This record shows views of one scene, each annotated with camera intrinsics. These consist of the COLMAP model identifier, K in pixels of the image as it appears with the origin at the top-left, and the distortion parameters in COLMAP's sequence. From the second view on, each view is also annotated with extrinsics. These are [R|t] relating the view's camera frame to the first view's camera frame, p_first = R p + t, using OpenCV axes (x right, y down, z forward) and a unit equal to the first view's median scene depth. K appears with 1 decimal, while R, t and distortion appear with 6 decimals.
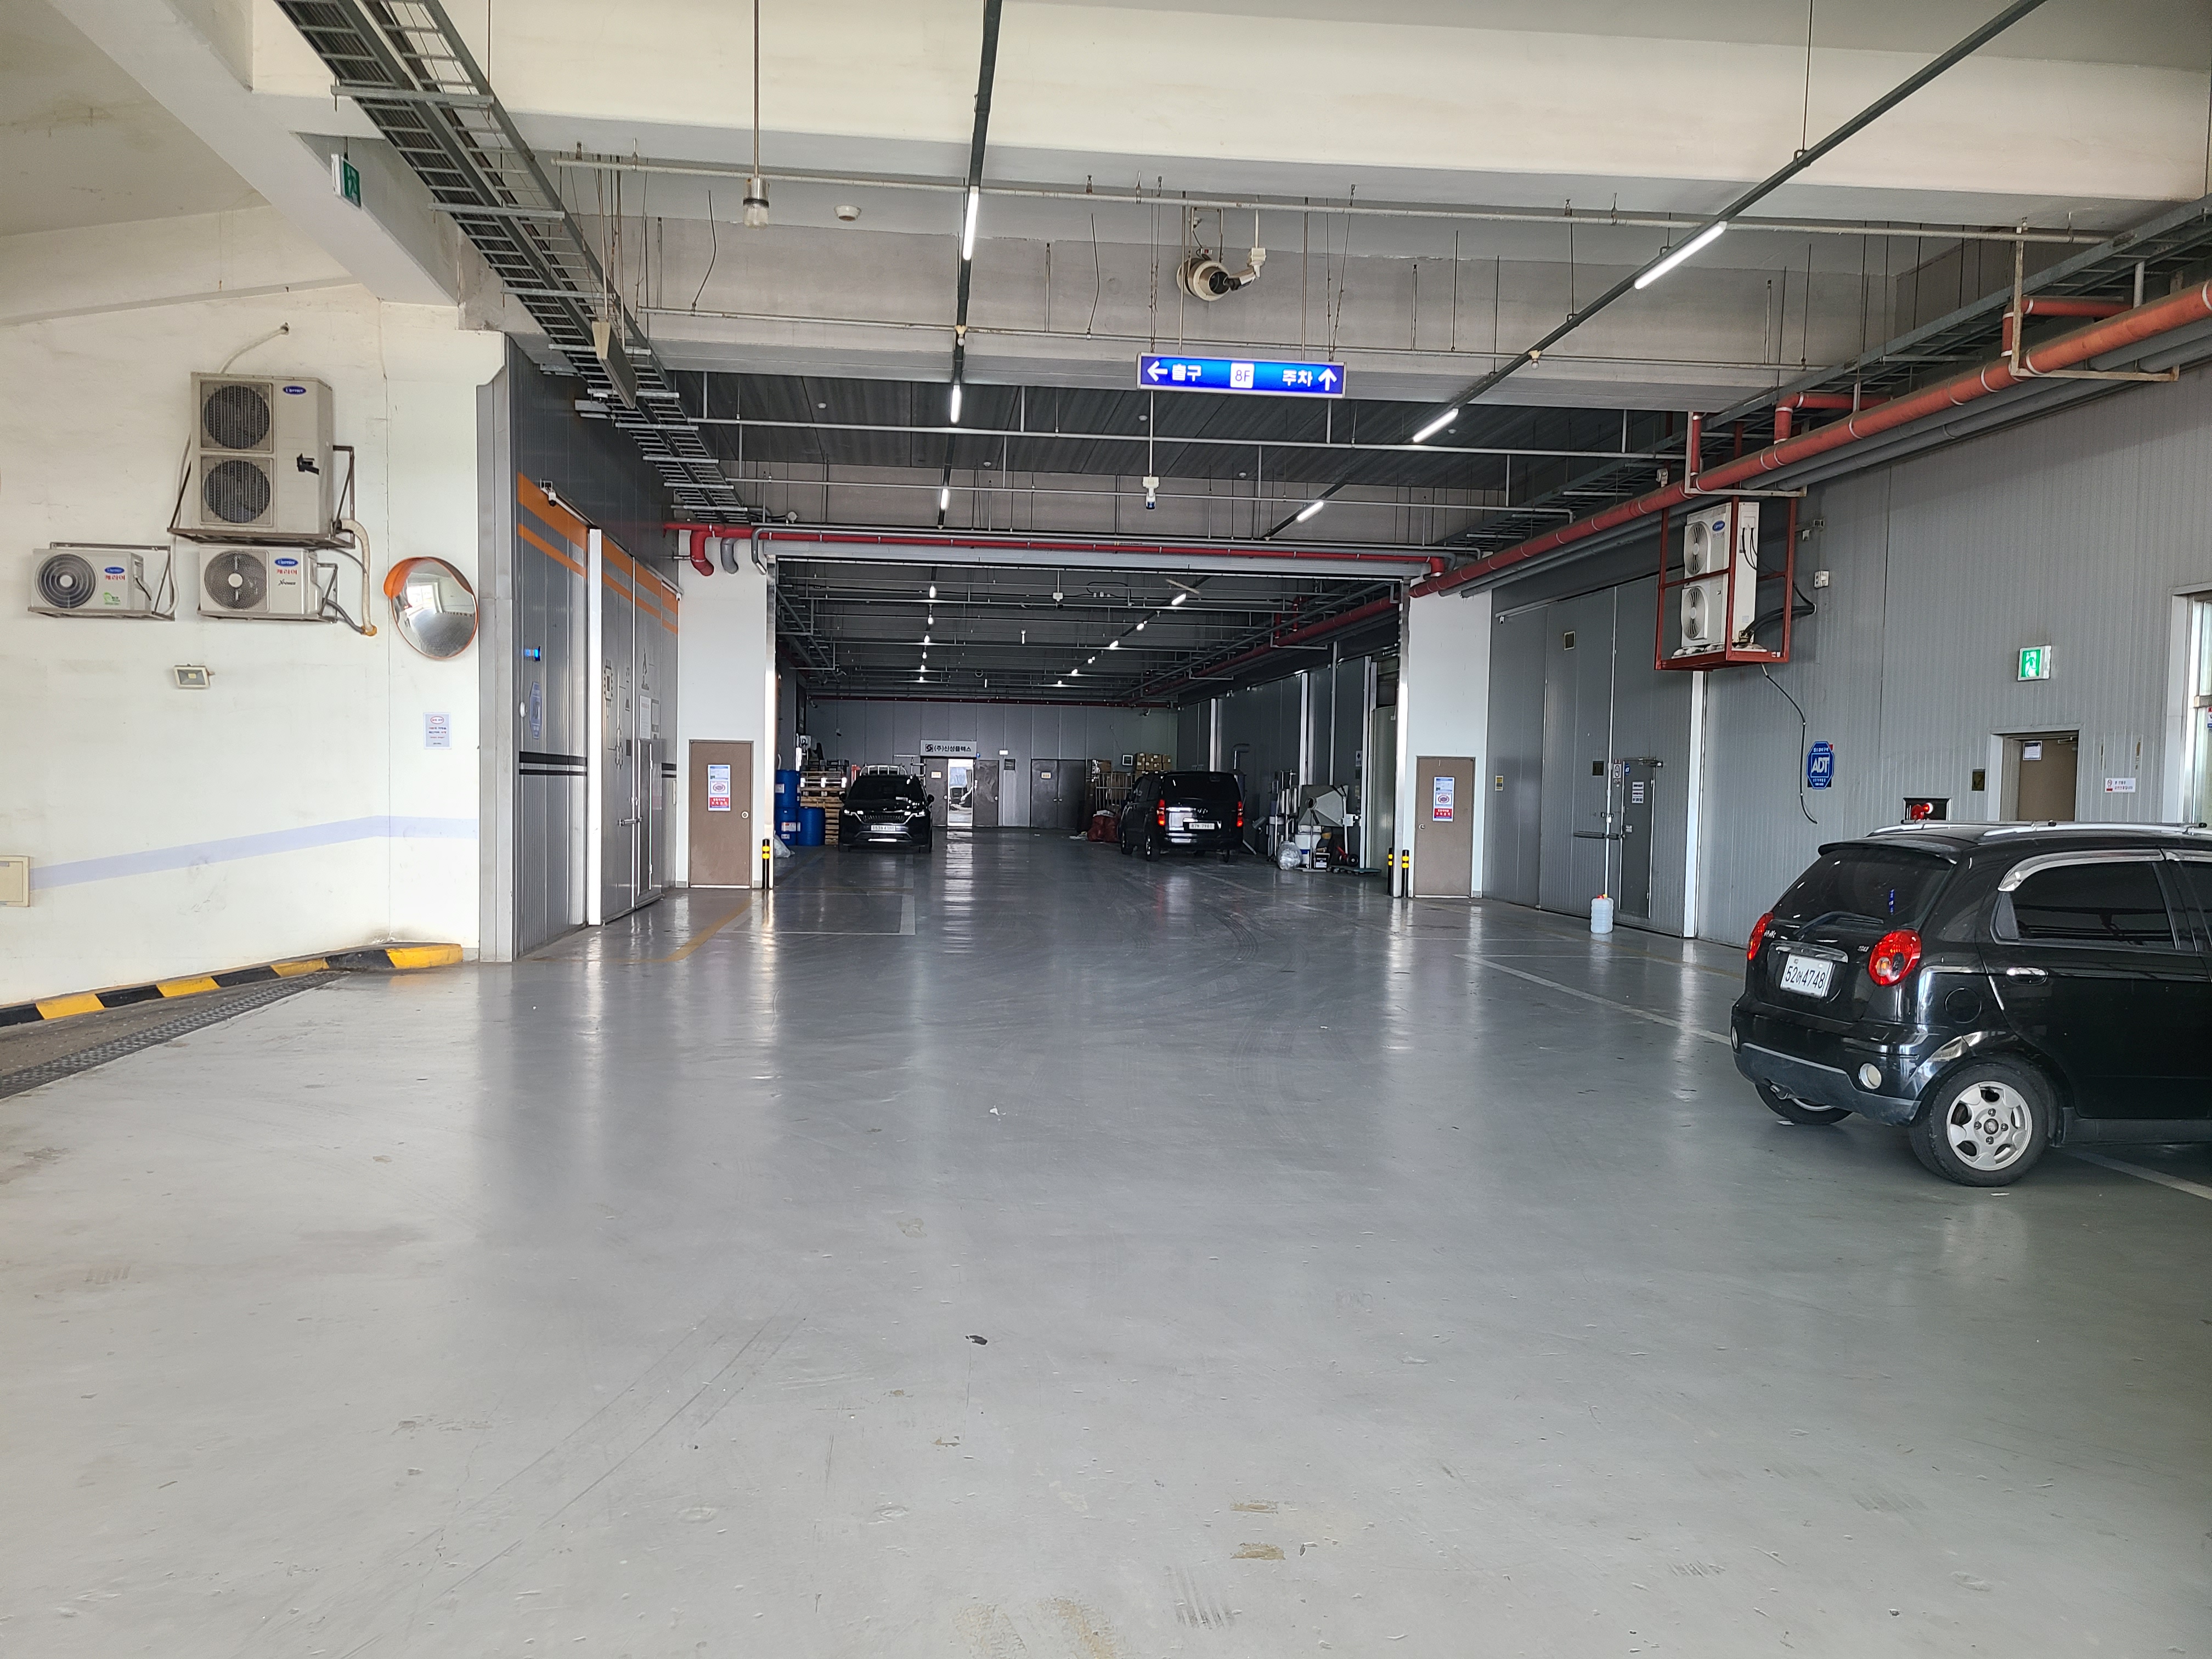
lens RADIAL K [[1653.4, 0, 1085.7], [0, 1653.4, 831.3], [0, 0, 1]] dist [0.070524, -0.059671]
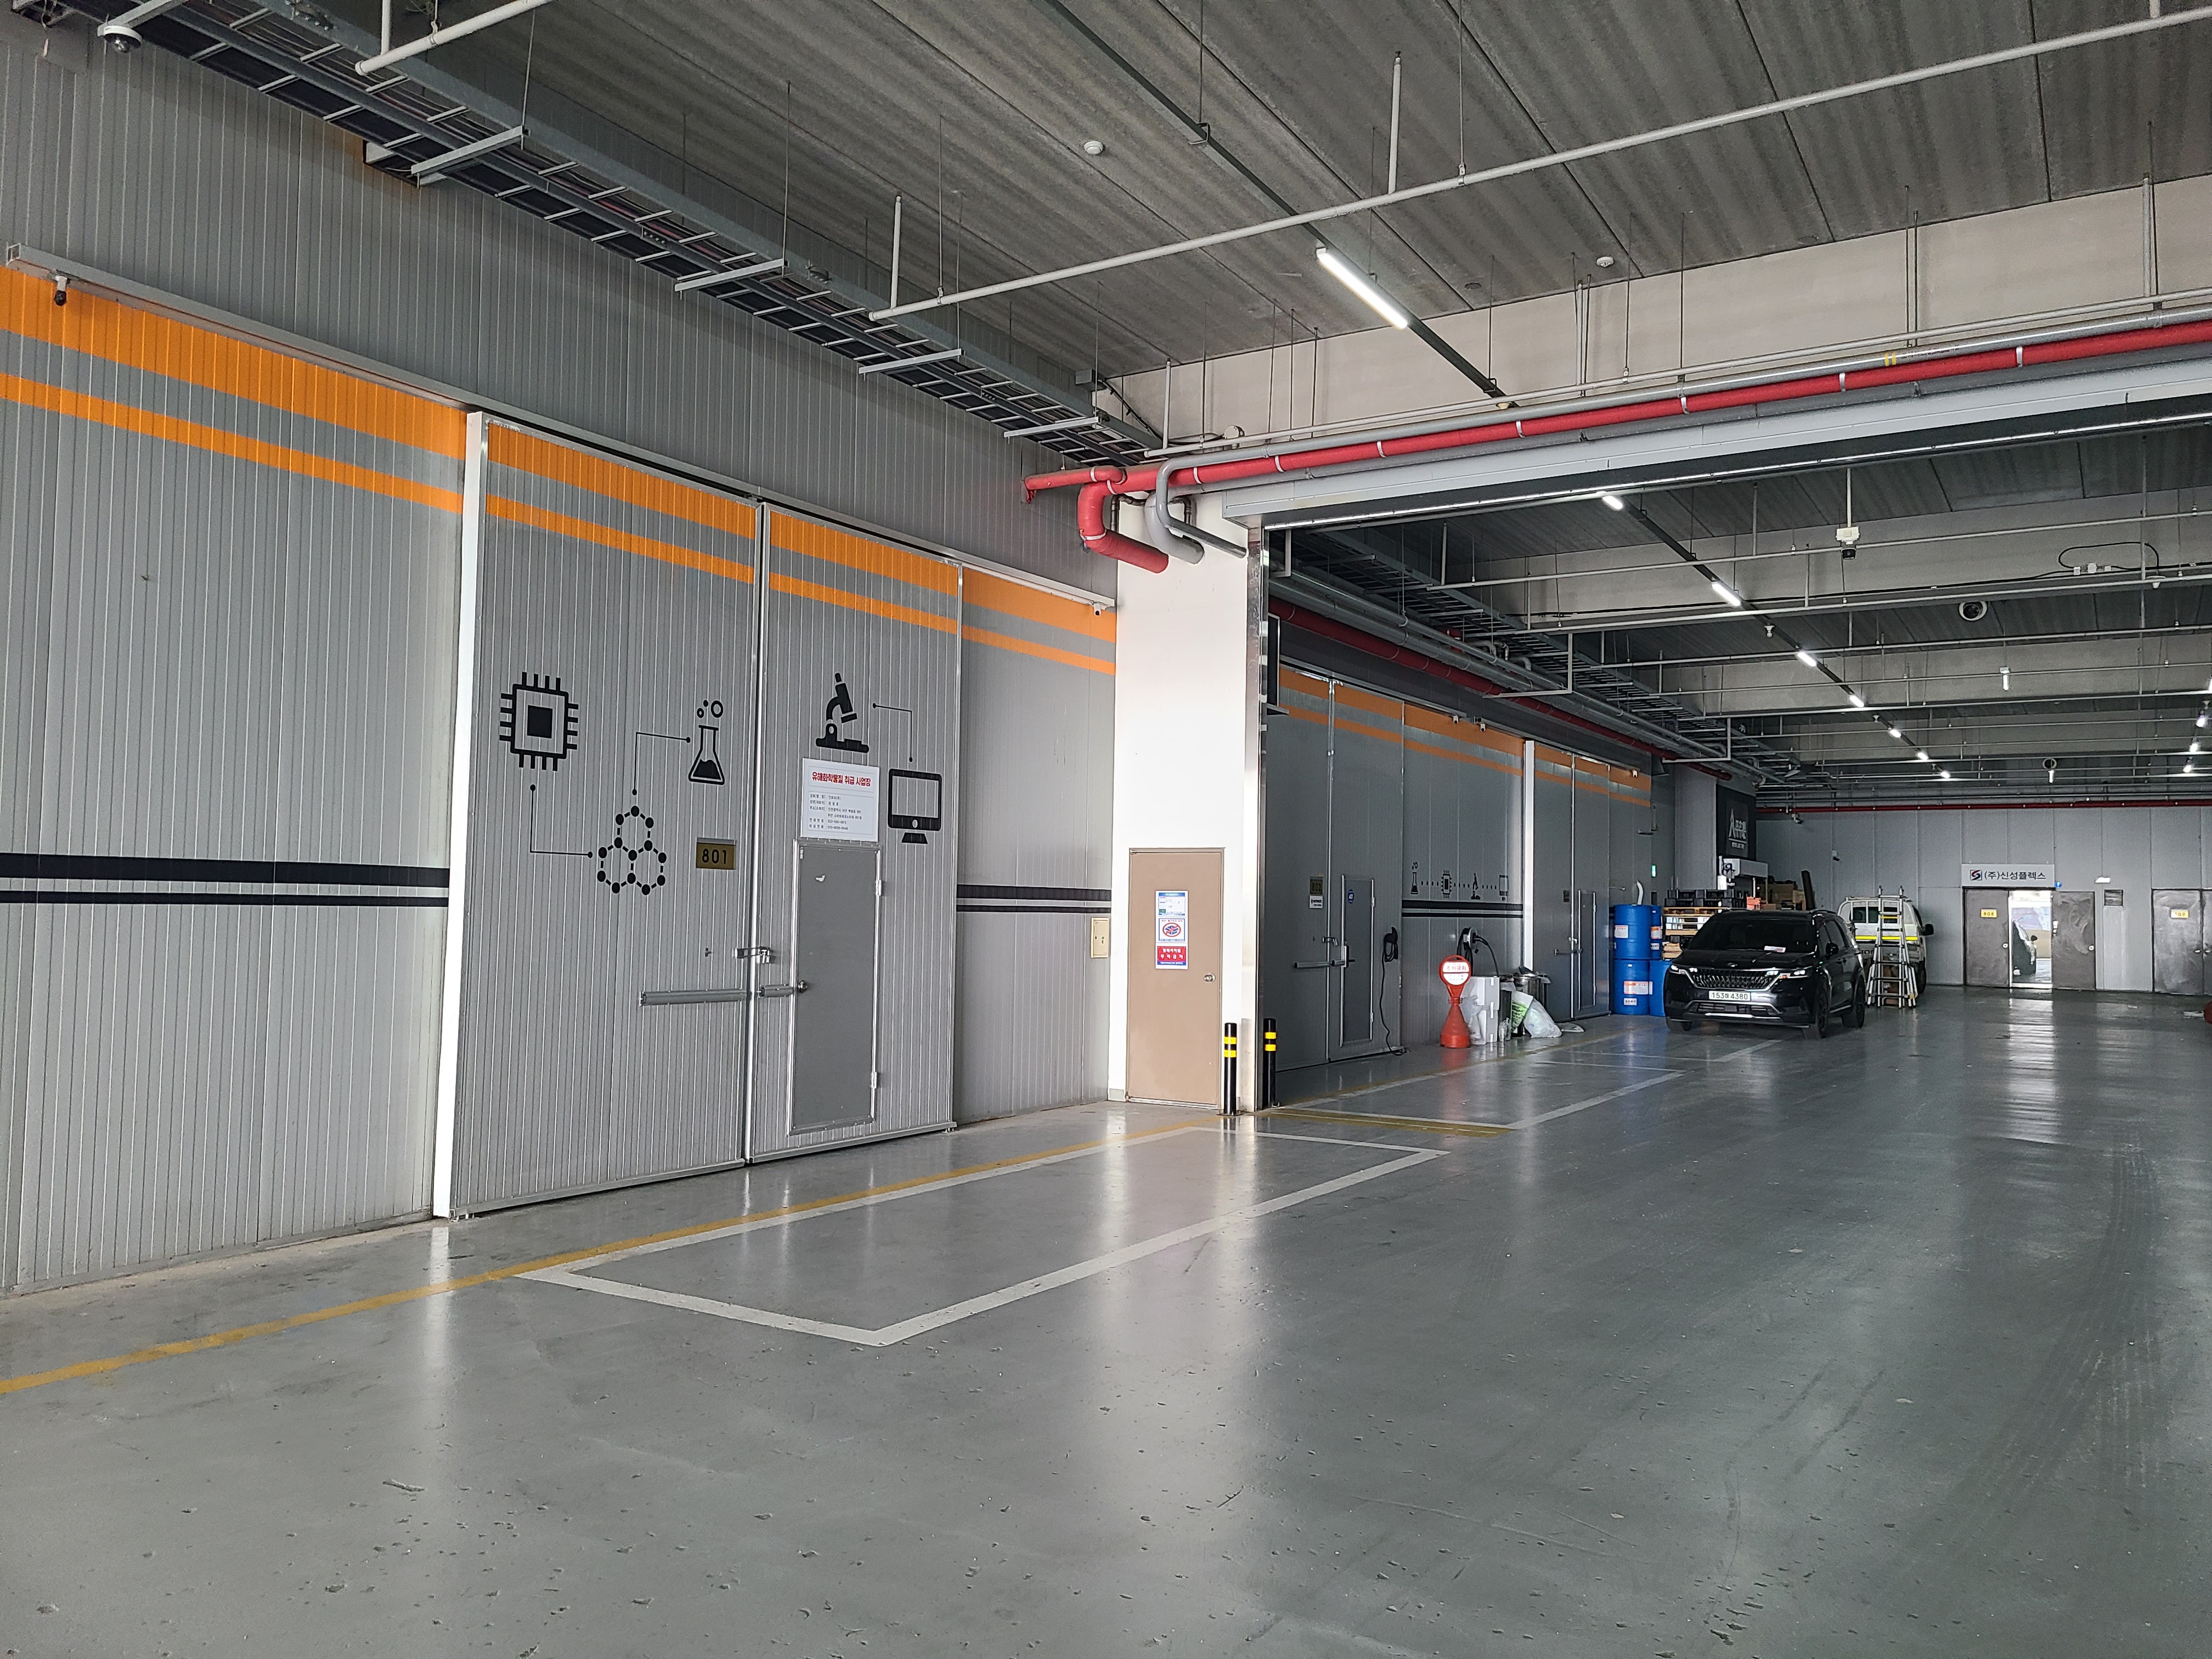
lens RADIAL K [[1653.4, 0, 1085.7], [0, 1653.4, 831.3], [0, 0, 1]] dist [0.070524, -0.059671]
pose [[0.790365, -0.031578, -0.611822, 0.110353], [-0.020080, 0.996799, -0.077389, -0.015162], [0.612307, 0.073451, 0.787201, 0.522349]]
